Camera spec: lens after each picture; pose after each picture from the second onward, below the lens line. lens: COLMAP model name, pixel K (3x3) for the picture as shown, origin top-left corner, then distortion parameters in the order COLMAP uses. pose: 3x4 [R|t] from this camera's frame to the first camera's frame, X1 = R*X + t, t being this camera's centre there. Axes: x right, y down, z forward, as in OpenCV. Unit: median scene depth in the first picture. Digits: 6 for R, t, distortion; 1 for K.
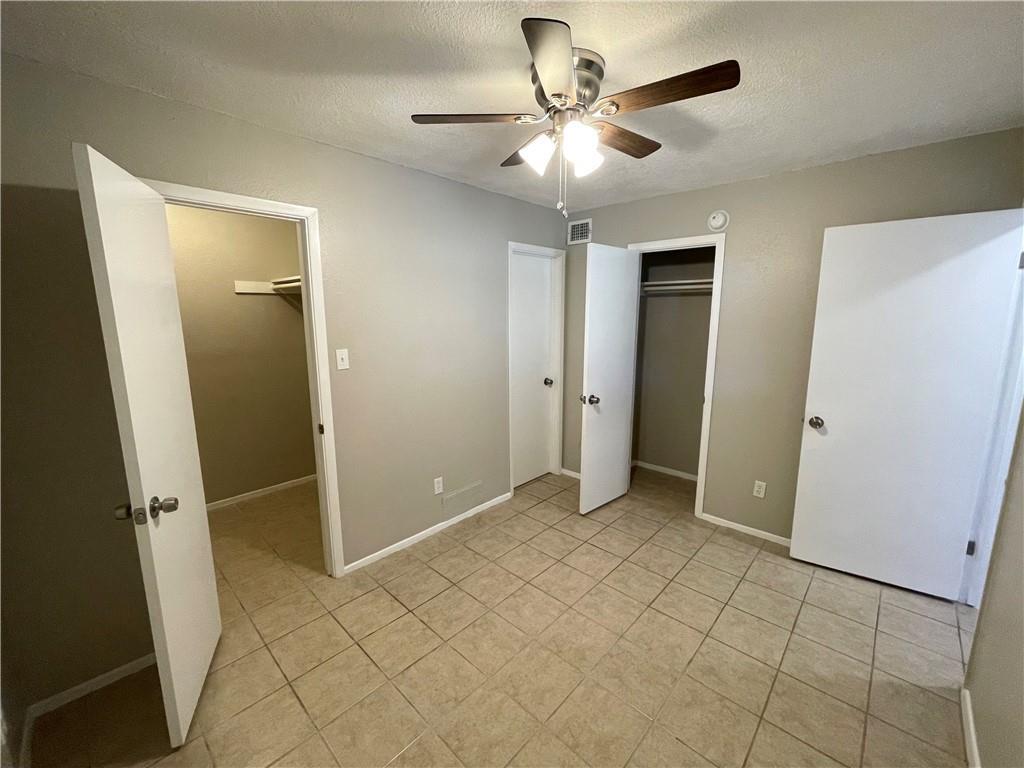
lens RADIAL K [[414.9, 0, 512.0], [0, 414.9, 384.0], [0, 0, 1]] dist [-0.003271, -0.000320]
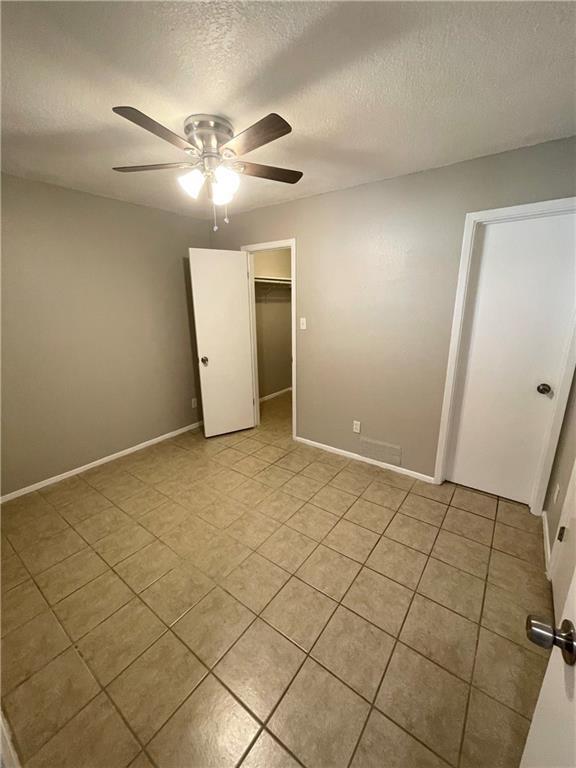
lens RADIAL K [[311.2, 0, 288.0], [0, 311.2, 384.0], [0, 0, 1]] dist [-0.003271, -0.000320]
pose [[0.115256, 0.260427, -0.958589, 0.821188], [-0.160921, 0.957168, 0.240693, -0.108548], [0.980215, 0.126515, 0.152228, 0.679362]]
